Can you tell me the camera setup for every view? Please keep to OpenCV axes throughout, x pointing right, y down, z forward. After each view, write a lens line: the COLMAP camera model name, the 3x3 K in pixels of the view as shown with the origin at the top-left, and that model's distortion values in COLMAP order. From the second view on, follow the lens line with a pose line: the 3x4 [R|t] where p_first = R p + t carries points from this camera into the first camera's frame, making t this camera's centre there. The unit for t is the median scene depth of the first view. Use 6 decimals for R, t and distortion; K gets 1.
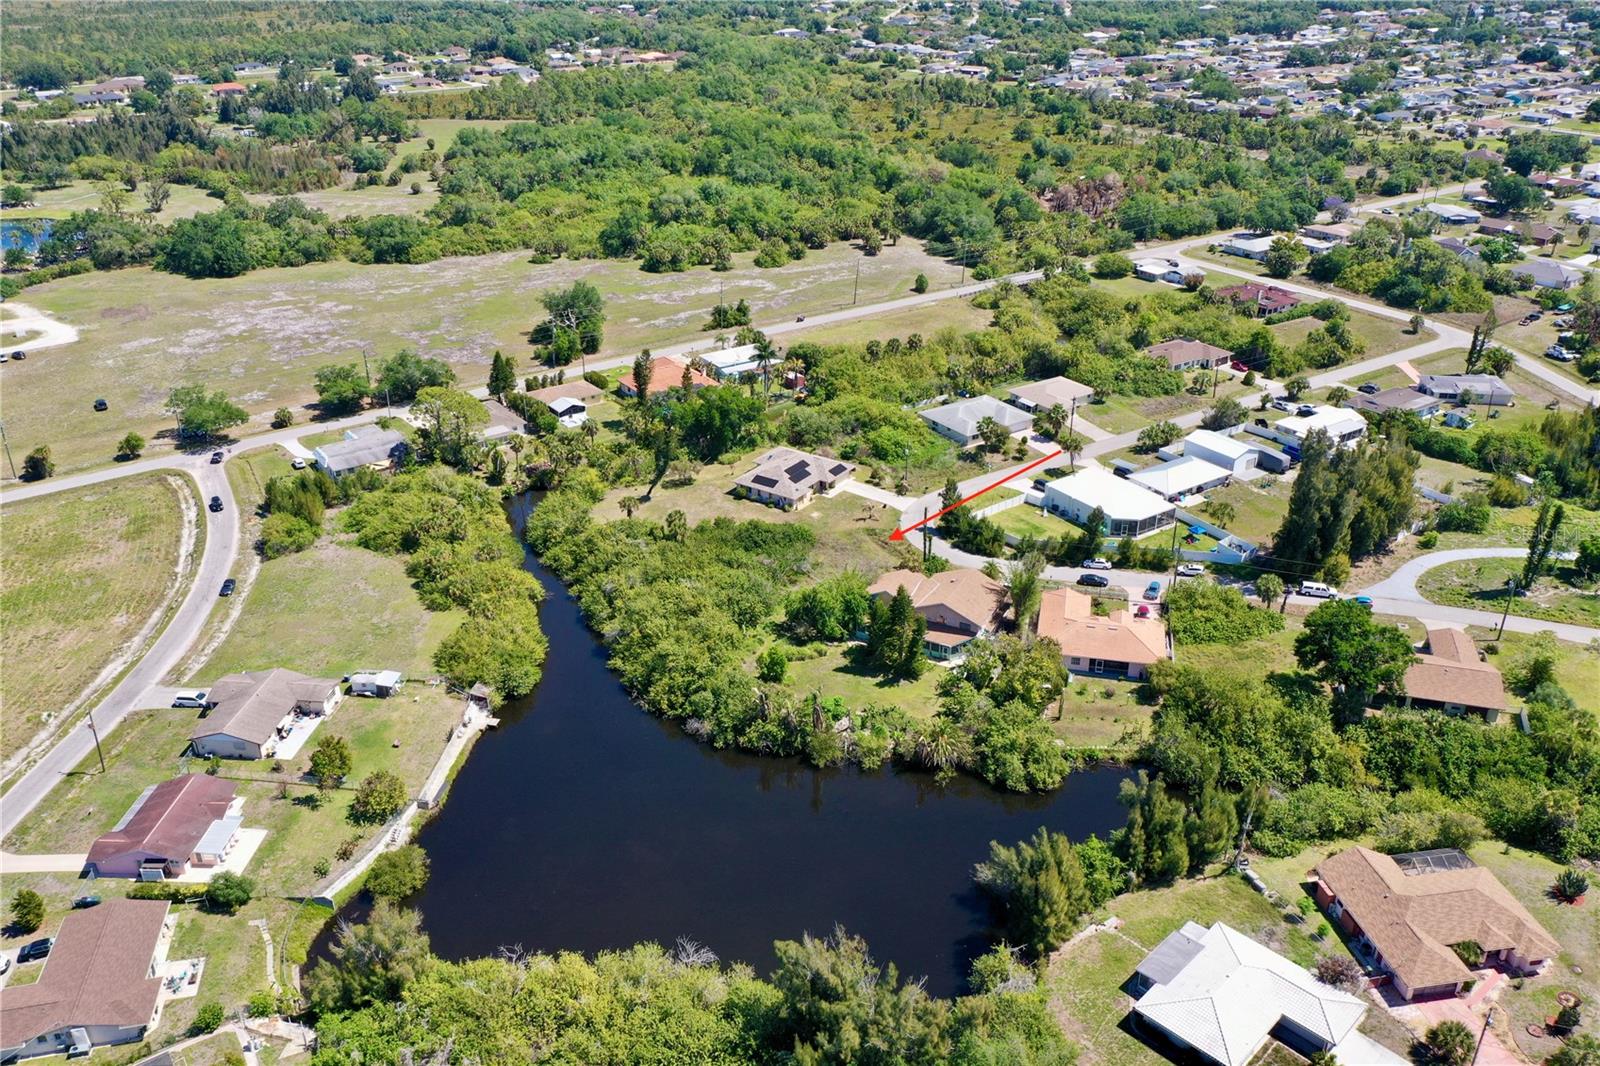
lens RADIAL K [[1263.1, 0, 801.5], [0, 1263.1, 528.5], [0, 0, 1]] dist [-0.006586, 0.003144]
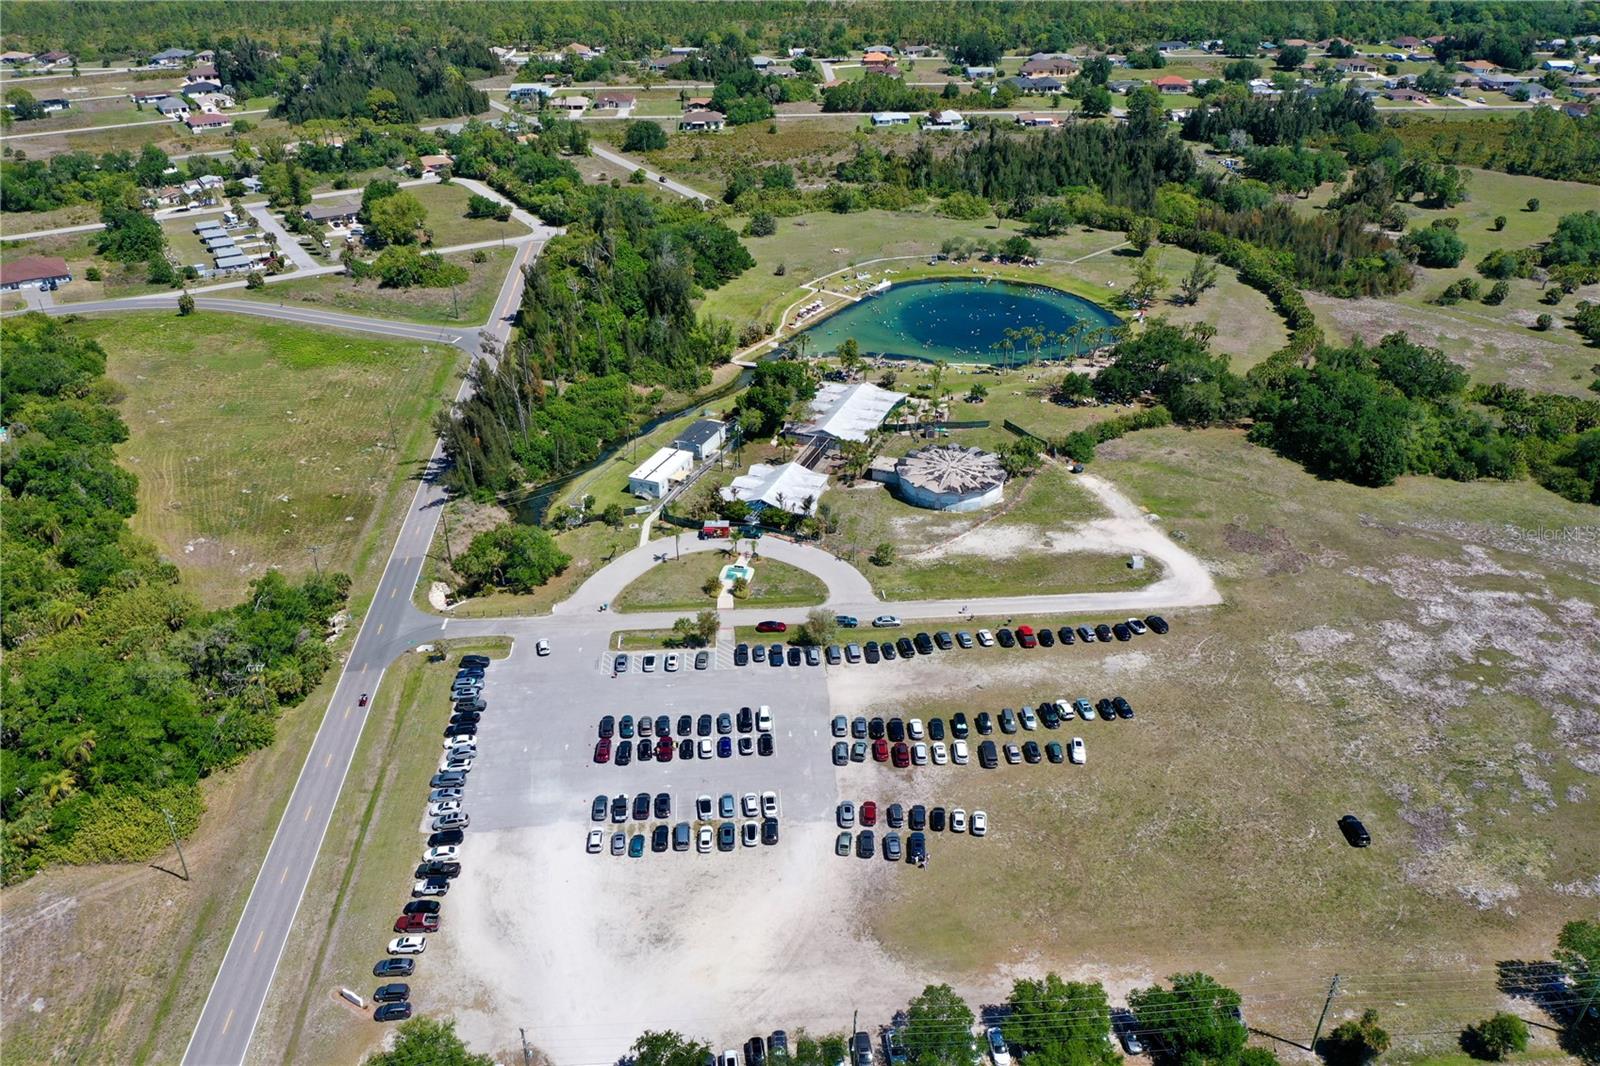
lens RADIAL K [[1255.6, 0, 800.0], [0, 1255.6, 533.0], [0, 0, 1]] dist [-0.006878, 0.000111]
pose [[0.853189, 0.259348, -0.452556, -0.566101], [-0.232603, 0.965757, 0.114931, -0.253269], [0.466866, 0.007208, 0.884299, 0.346286]]
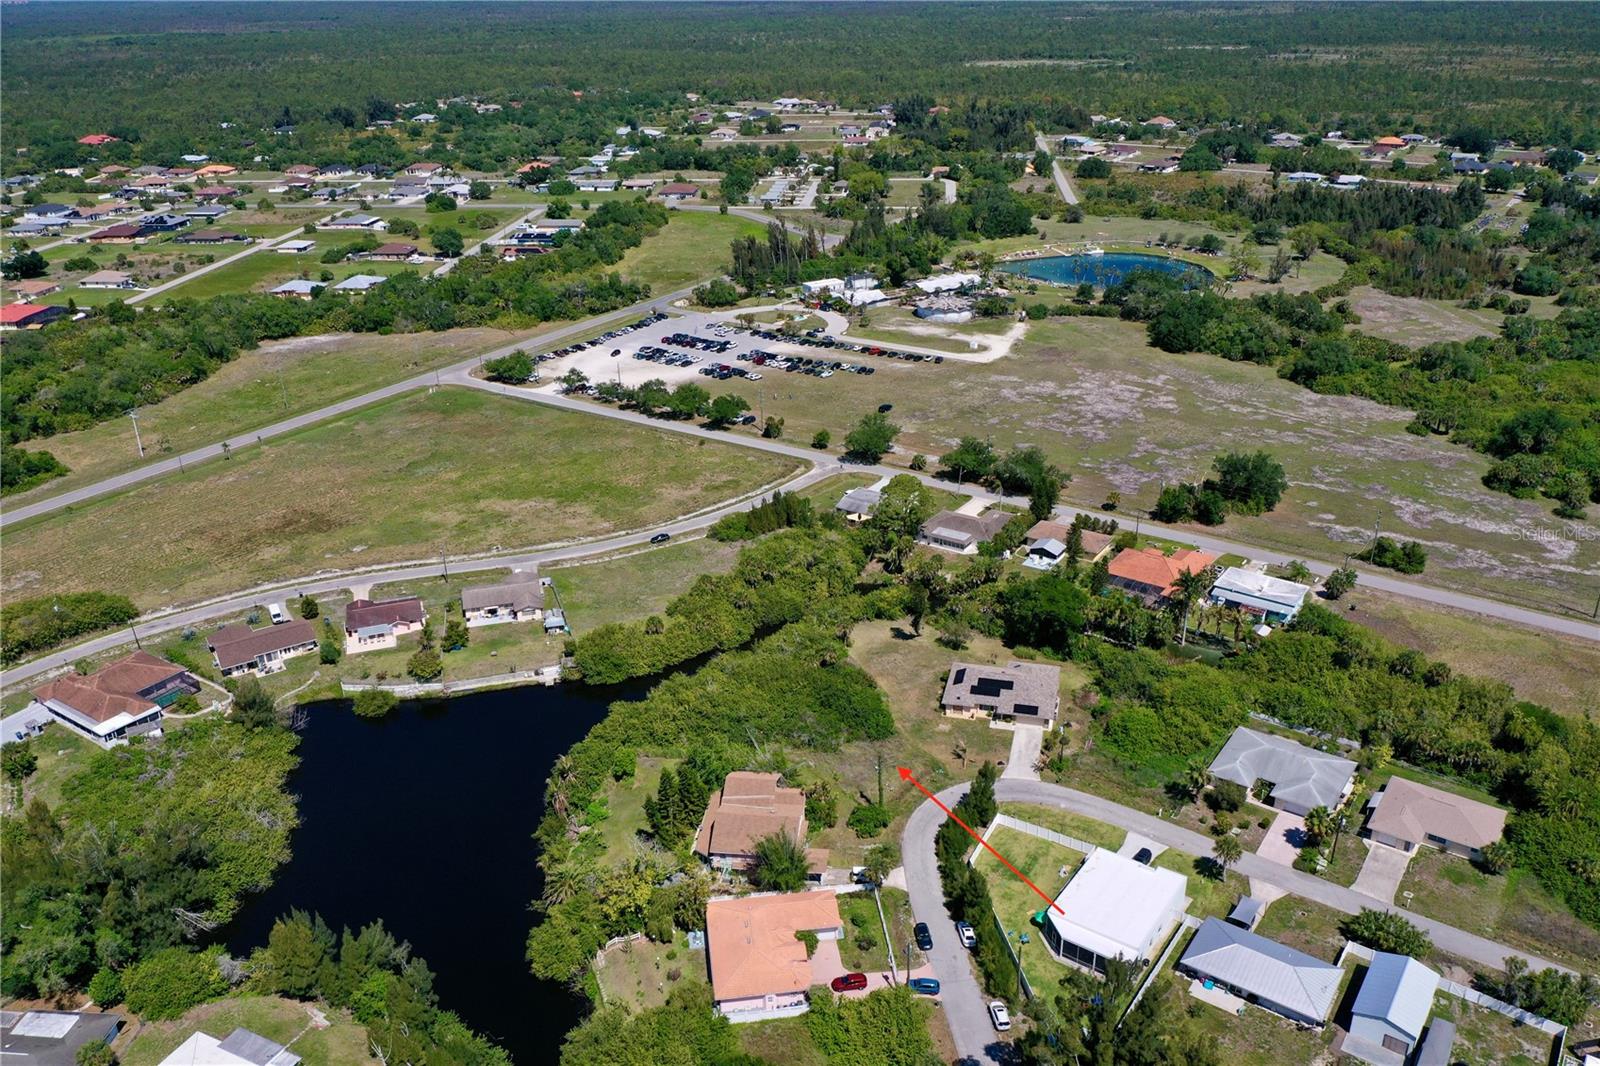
lens RADIAL K [[1263.1, 0, 801.5], [0, 1263.1, 528.5], [0, 0, 1]] dist [-0.006586, 0.003144]
pose [[0.351421, 0.384961, -0.853410, 0.608849], [-0.398942, 0.886224, 0.235484, -0.271838], [0.846964, 0.257707, 0.465015, 0.356053]]
